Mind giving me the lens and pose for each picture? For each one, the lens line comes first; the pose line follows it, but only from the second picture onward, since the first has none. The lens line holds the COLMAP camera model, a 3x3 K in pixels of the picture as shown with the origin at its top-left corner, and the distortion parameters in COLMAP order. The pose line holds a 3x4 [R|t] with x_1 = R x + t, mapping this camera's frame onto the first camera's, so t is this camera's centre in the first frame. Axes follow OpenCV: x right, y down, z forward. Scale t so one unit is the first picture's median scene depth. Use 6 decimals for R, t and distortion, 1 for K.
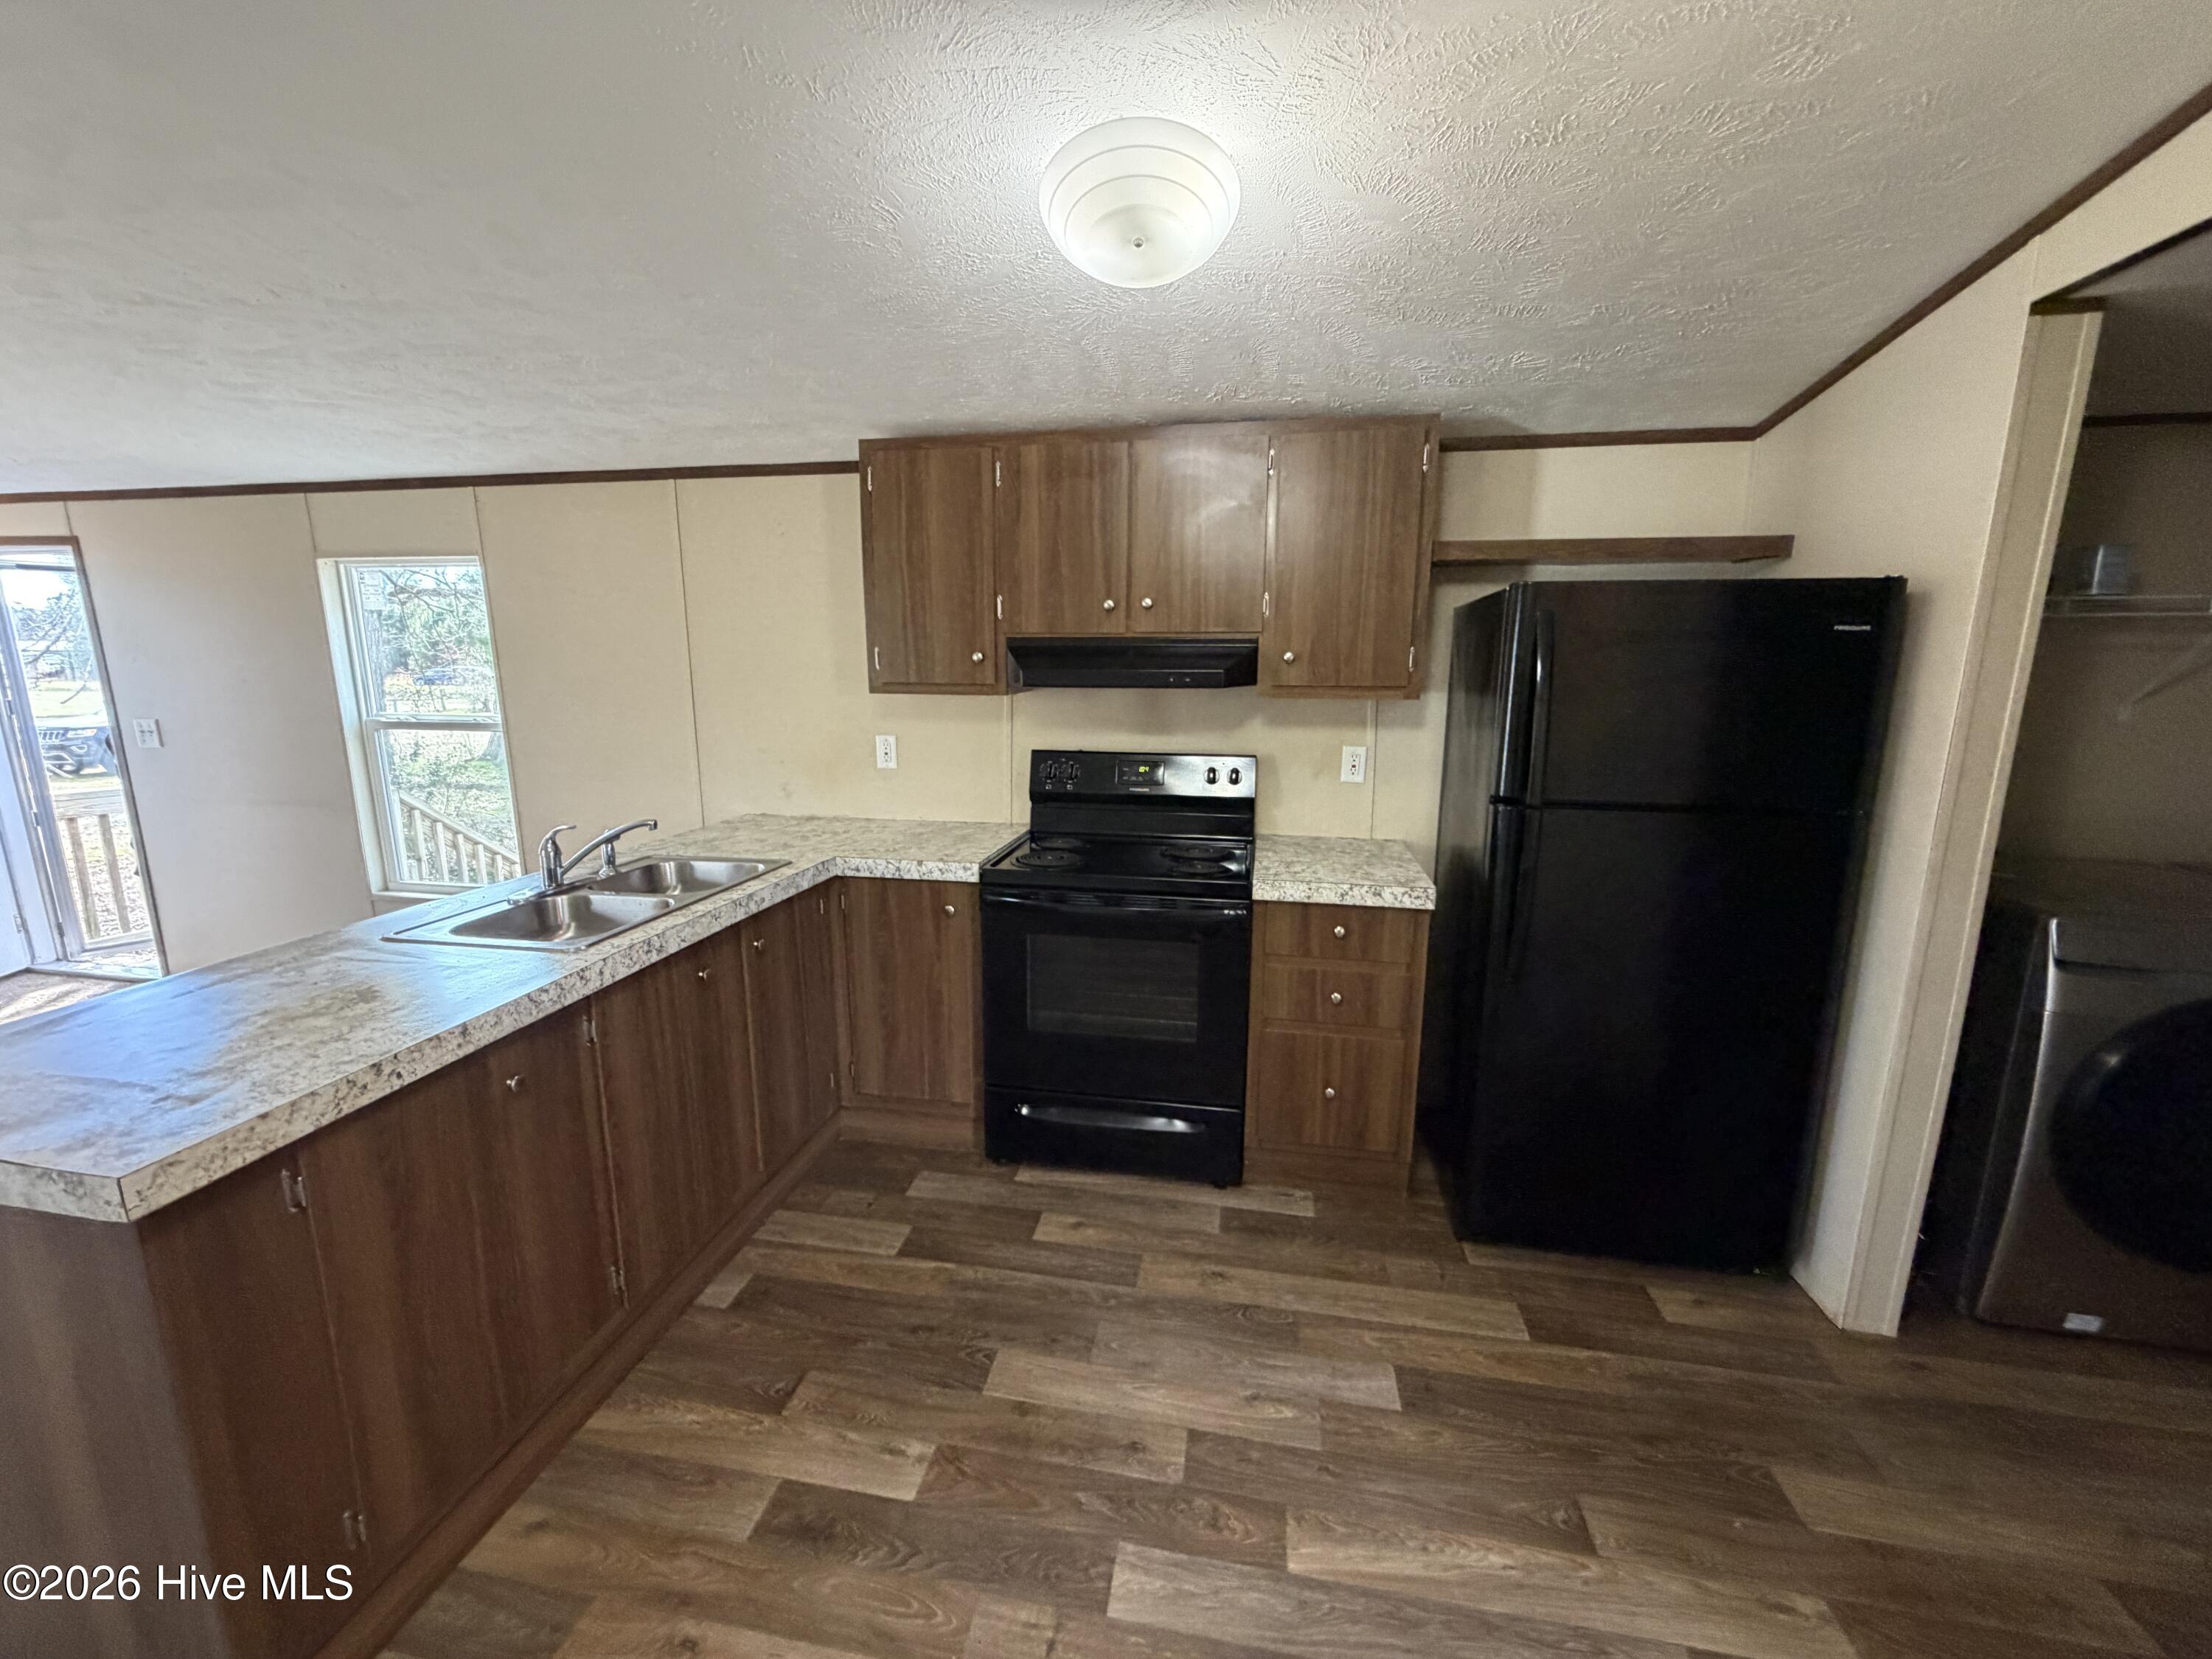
lens RADIAL K [[877.9, 0, 1102.2], [0, 877.9, 833.0], [0, 0, 1]] dist [-0.004840, 0.000858]
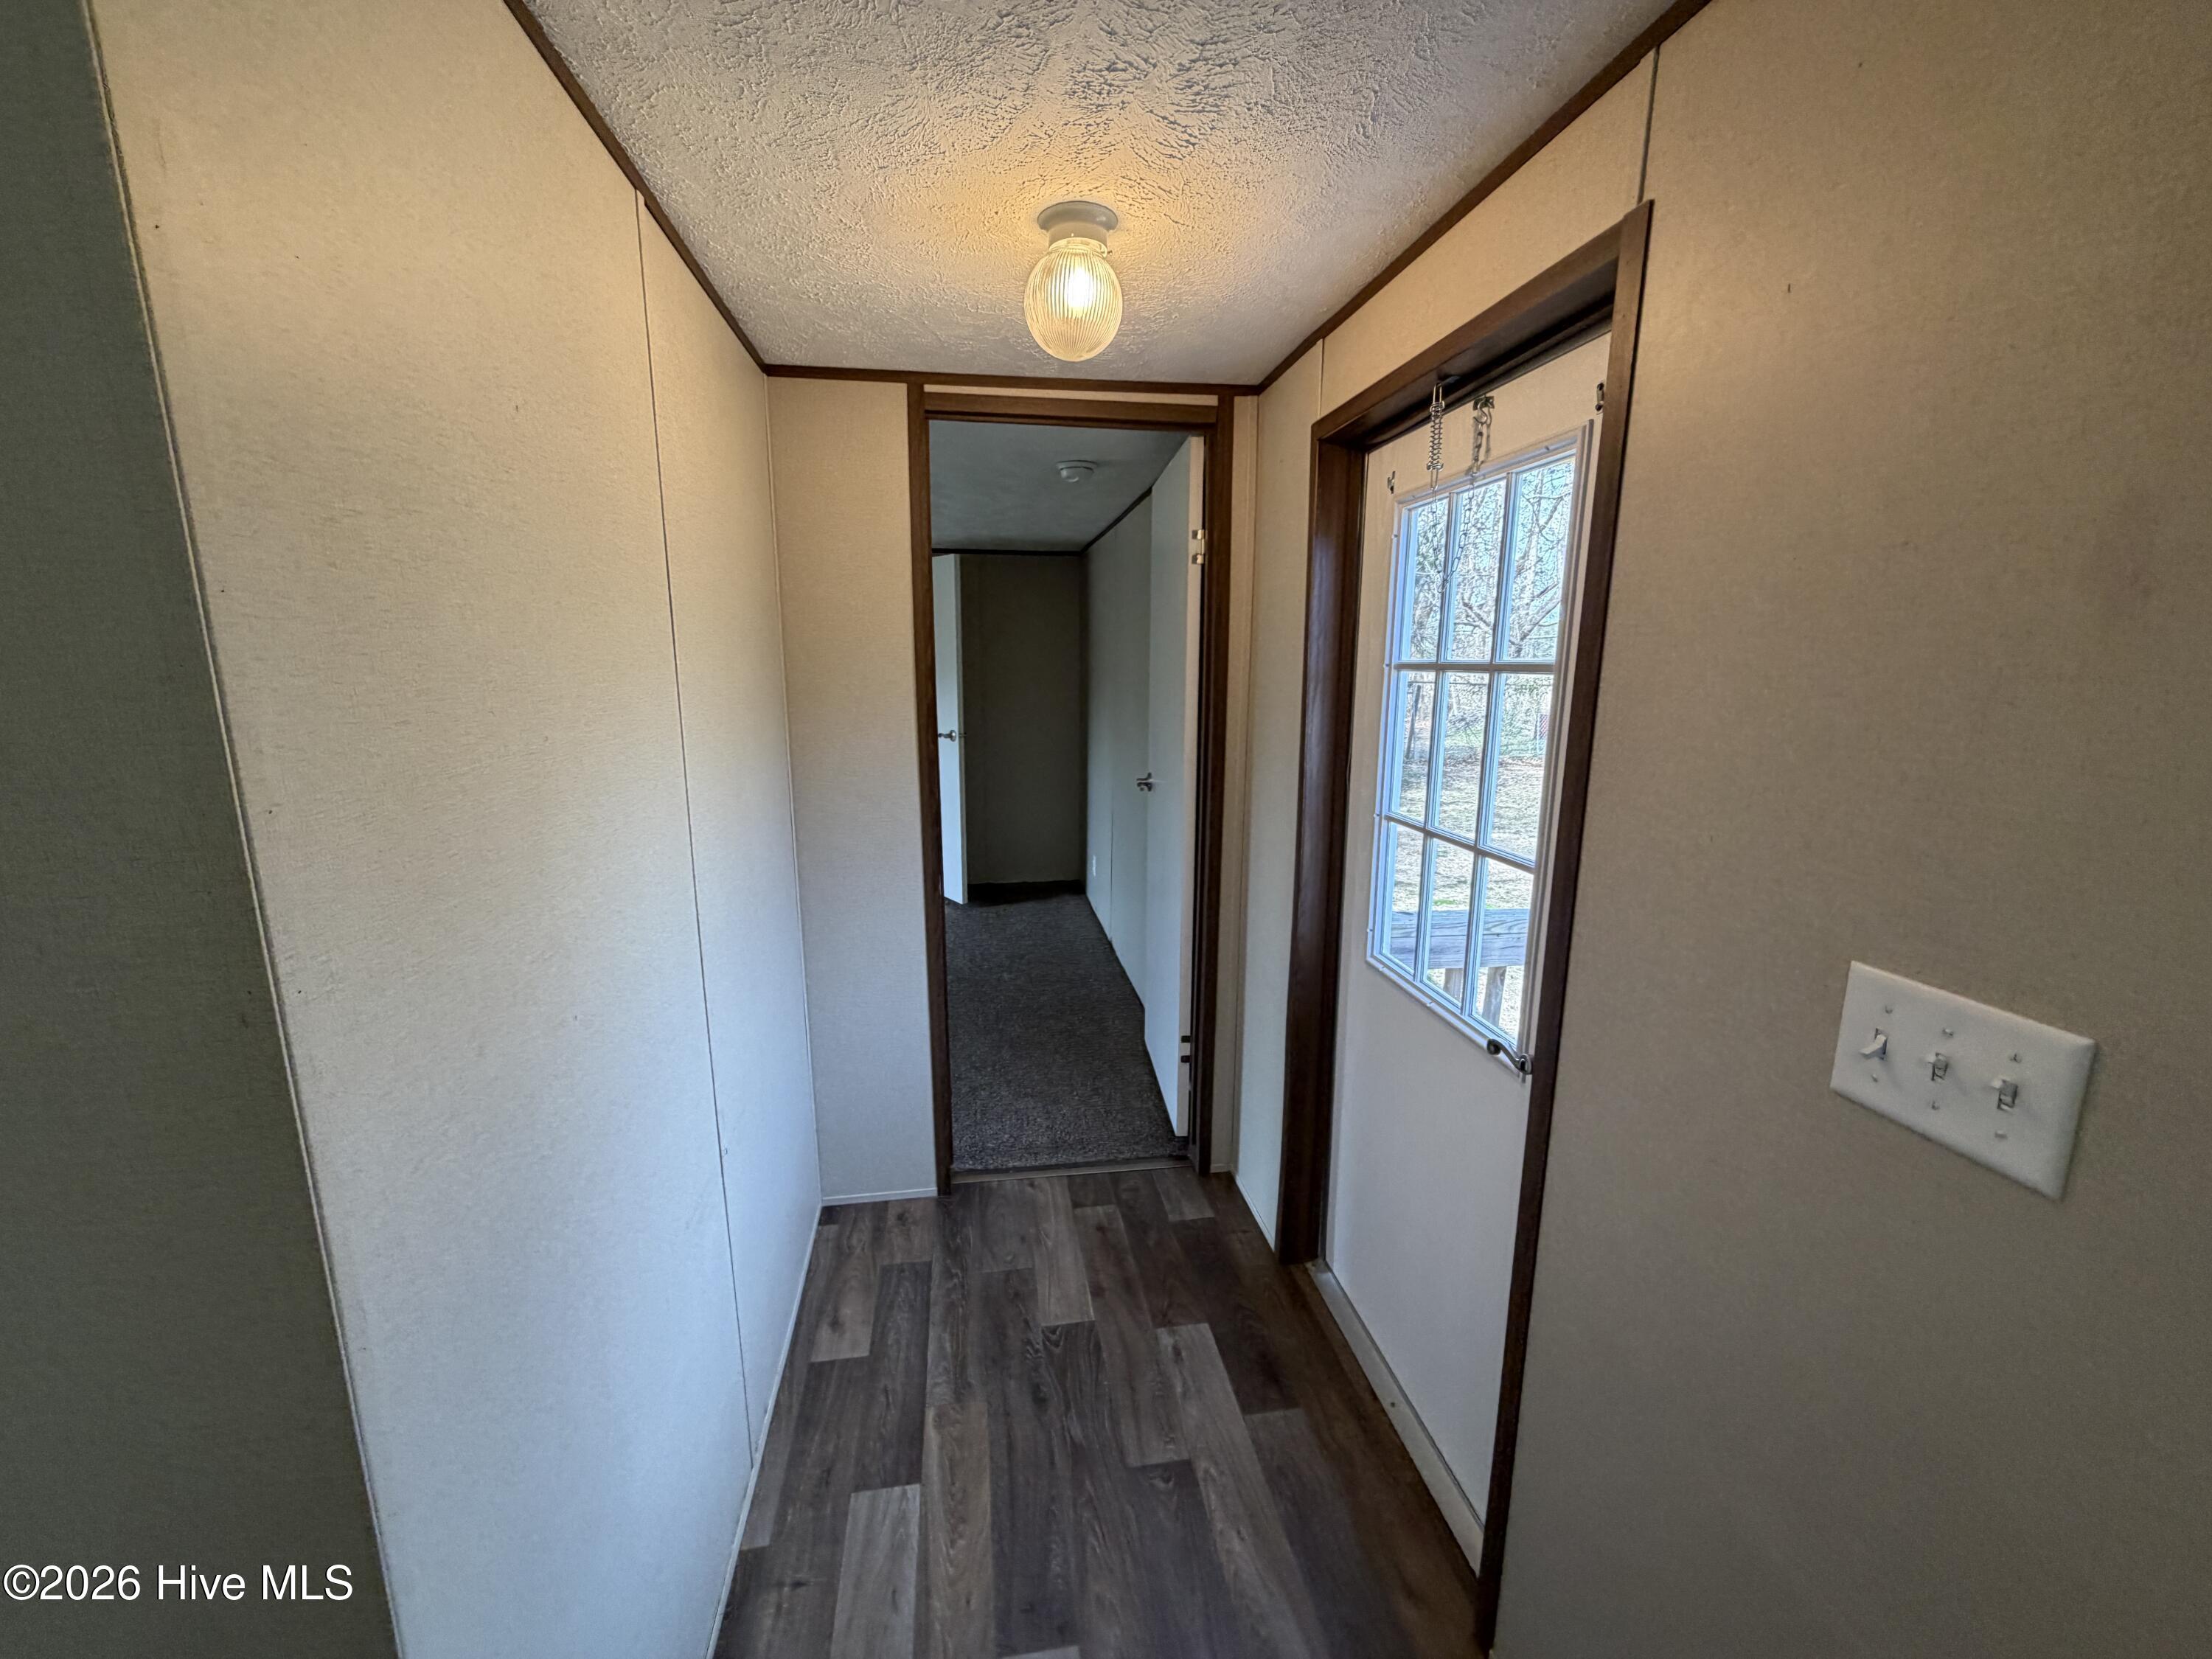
lens RADIAL K [[885.1, 0, 1101.0], [0, 885.1, 833.1], [0, 0, 1]] dist [-0.000052, 0.000386]
pose [[-0.330568, -0.188928, 0.924679, -1.134056], [0.174020, 0.950758, 0.256468, -0.248663], [-0.927600, 0.245692, -0.281413, 1.238235]]
